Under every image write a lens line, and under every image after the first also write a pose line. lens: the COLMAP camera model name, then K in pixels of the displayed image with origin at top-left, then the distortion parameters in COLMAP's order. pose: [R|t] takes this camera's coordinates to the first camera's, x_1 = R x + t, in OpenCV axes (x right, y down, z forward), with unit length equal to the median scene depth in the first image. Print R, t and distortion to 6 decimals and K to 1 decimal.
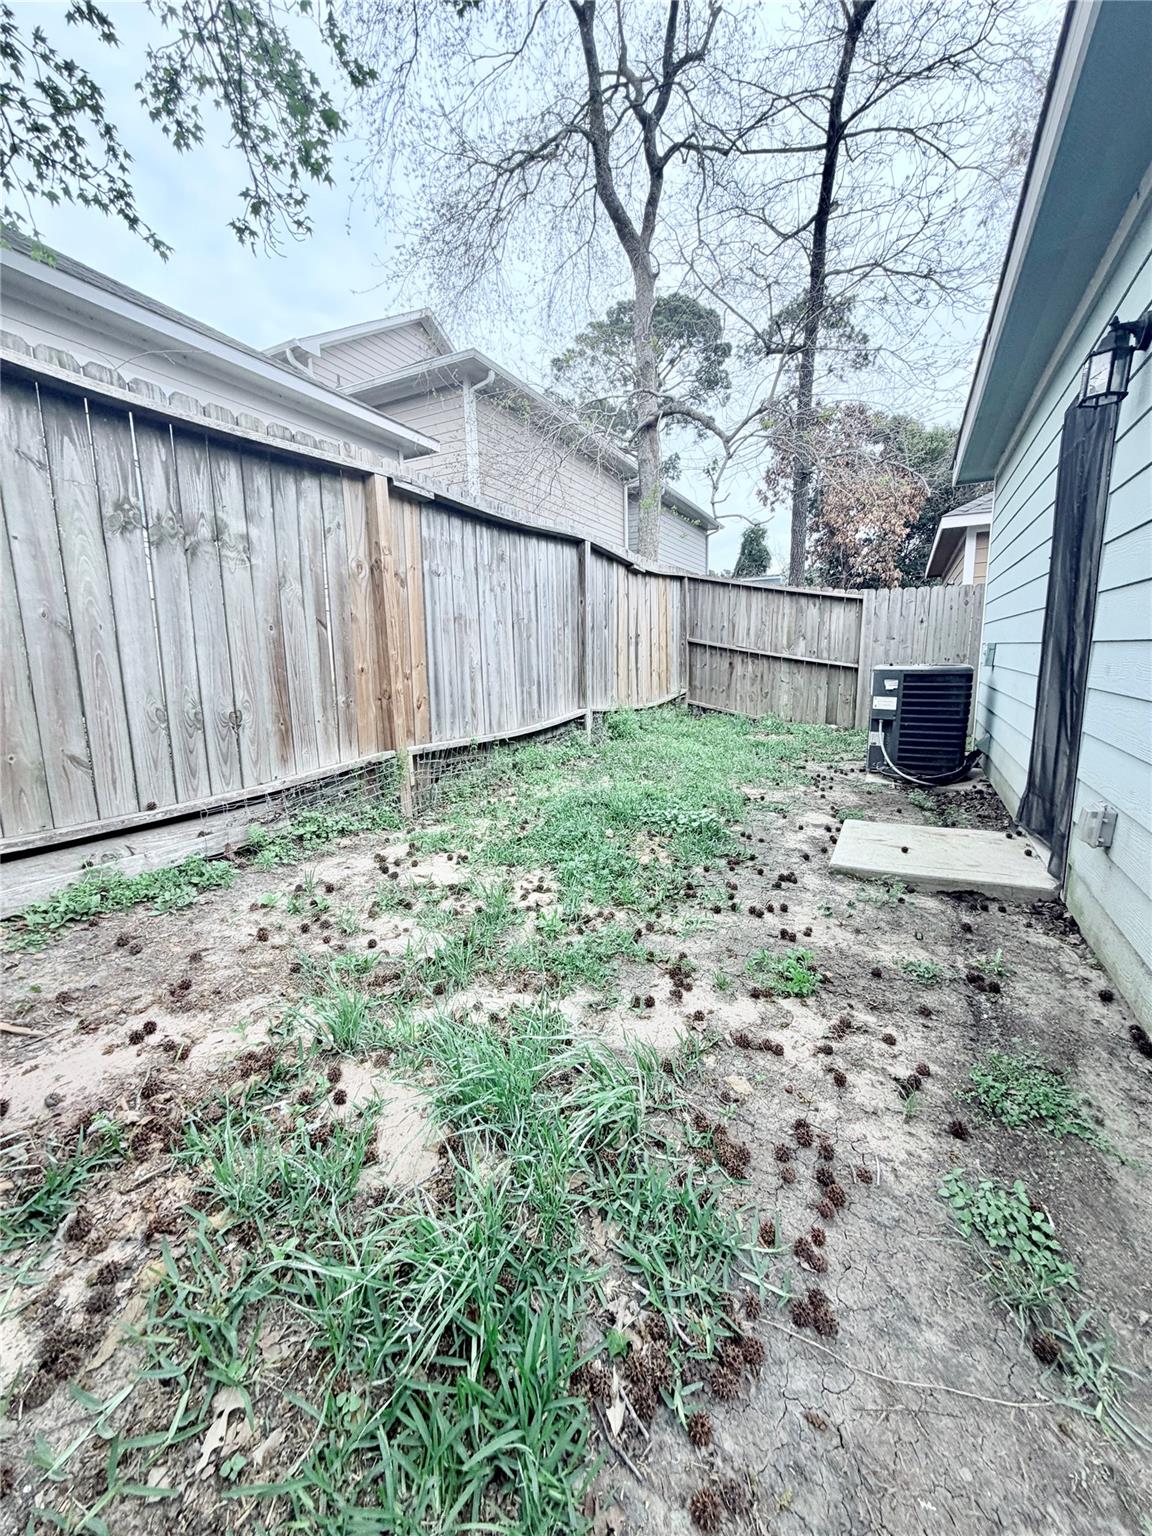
lens RADIAL K [[619.5, 0, 575.1], [0, 619.5, 763.4], [0, 0, 1]] dist [0.001352, -0.000596]
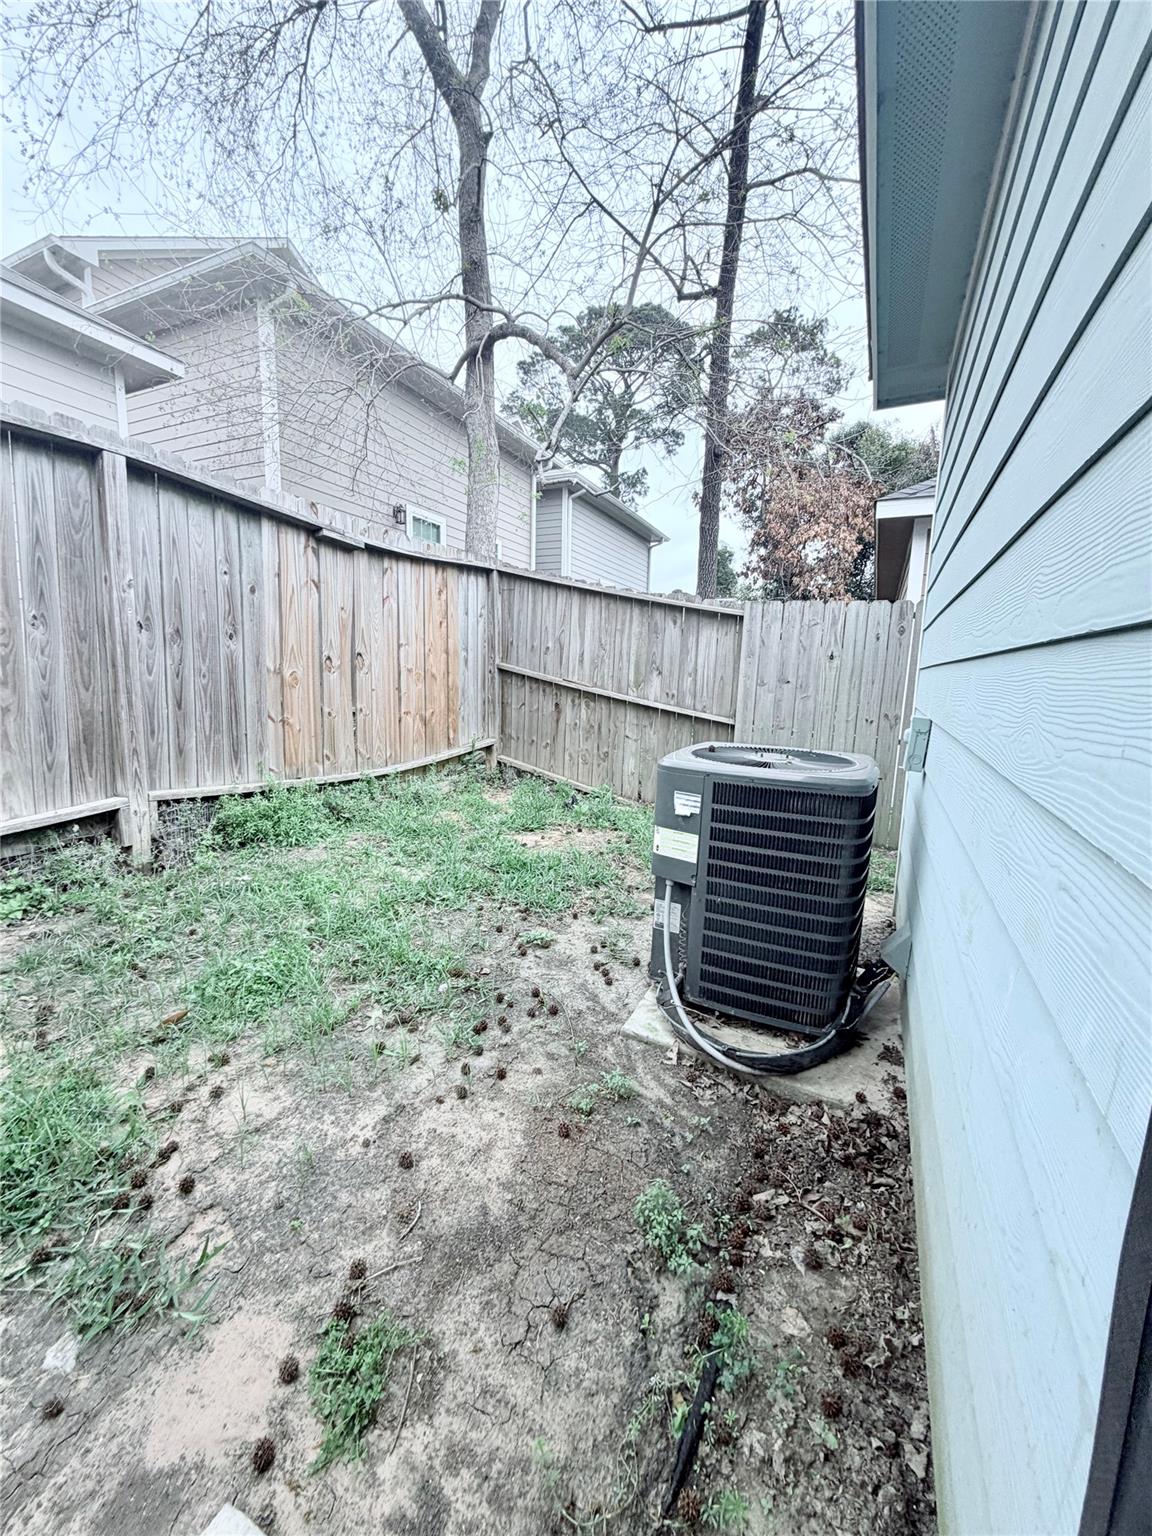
lens RADIAL K [[619.5, 0, 576.4], [0, 619.5, 763.5], [0, 0, 1]] dist [0.001352, -0.000596]
pose [[0.998099, 0.045289, 0.041806, 0.234109], [-0.044223, 0.998681, -0.026075, -0.078905], [-0.042932, 0.024176, 0.998785, 0.327515]]
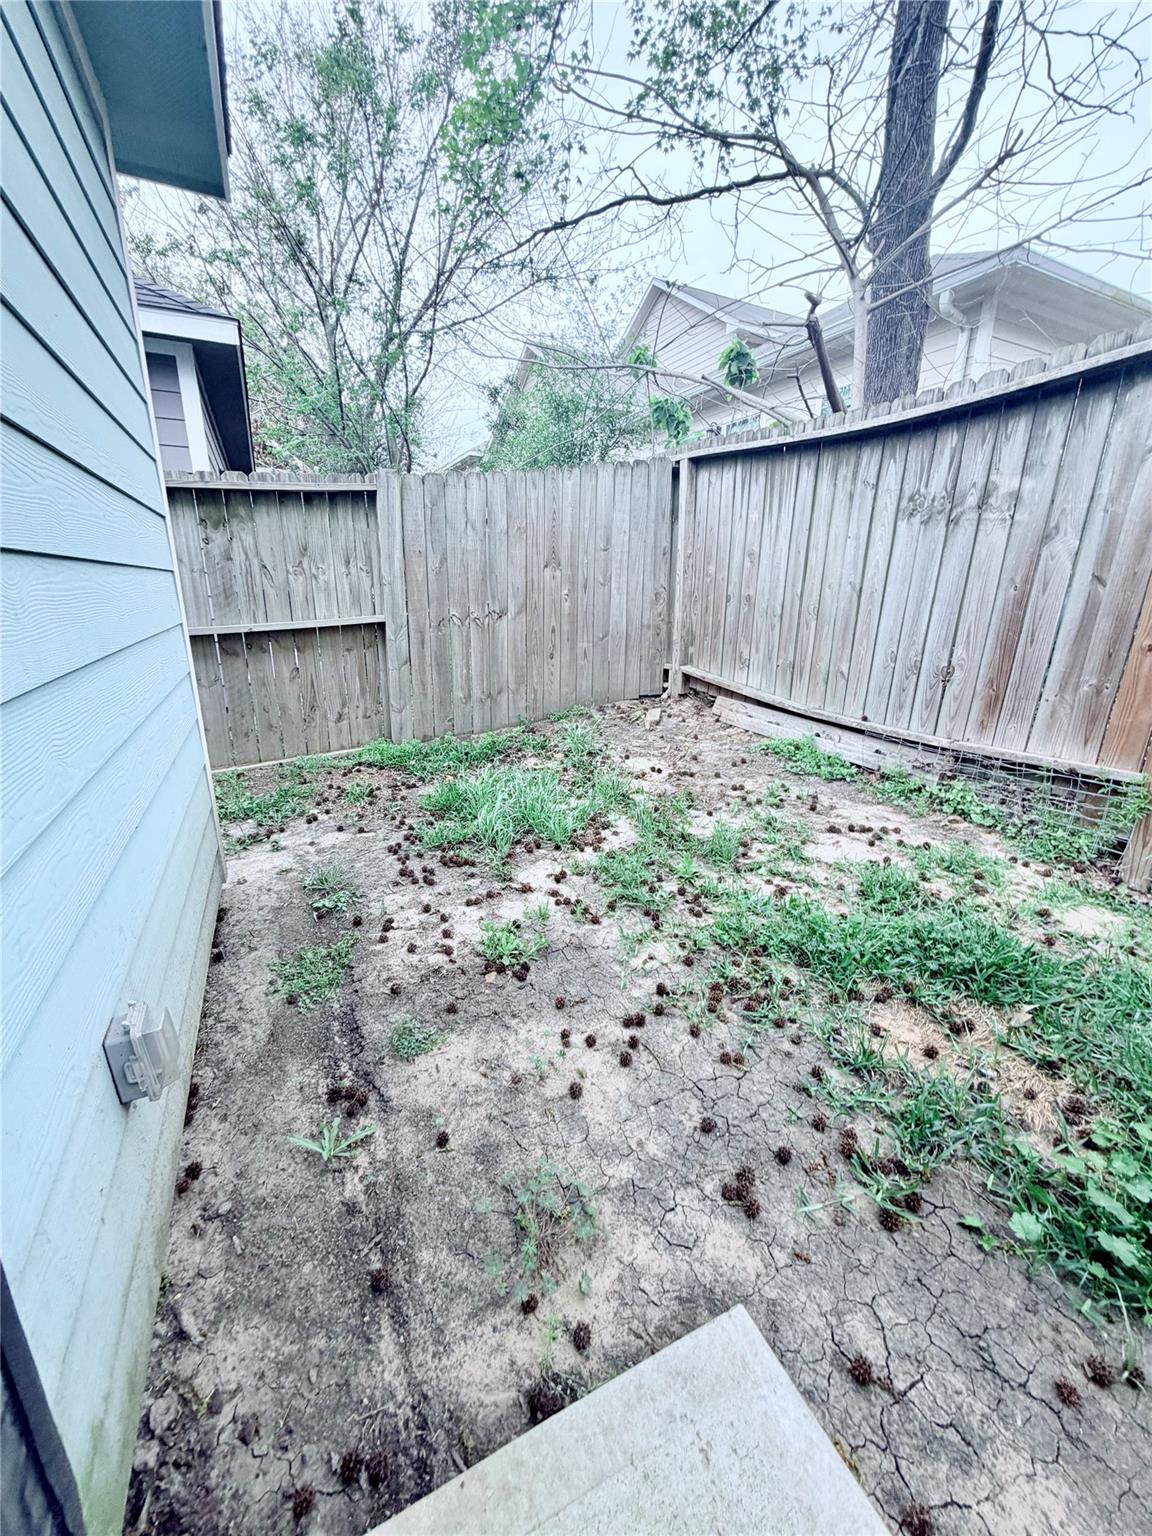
lens RADIAL K [[619.5, 0, 578.8], [0, 619.5, 767.3], [0, 0, 1]] dist [0.001352, -0.000596]
pose [[-0.596544, 0.243687, -0.764691, 0.915723], [-0.135775, 0.908415, 0.395407, -0.336568], [0.791013, 0.339703, -0.508823, 1.386600]]
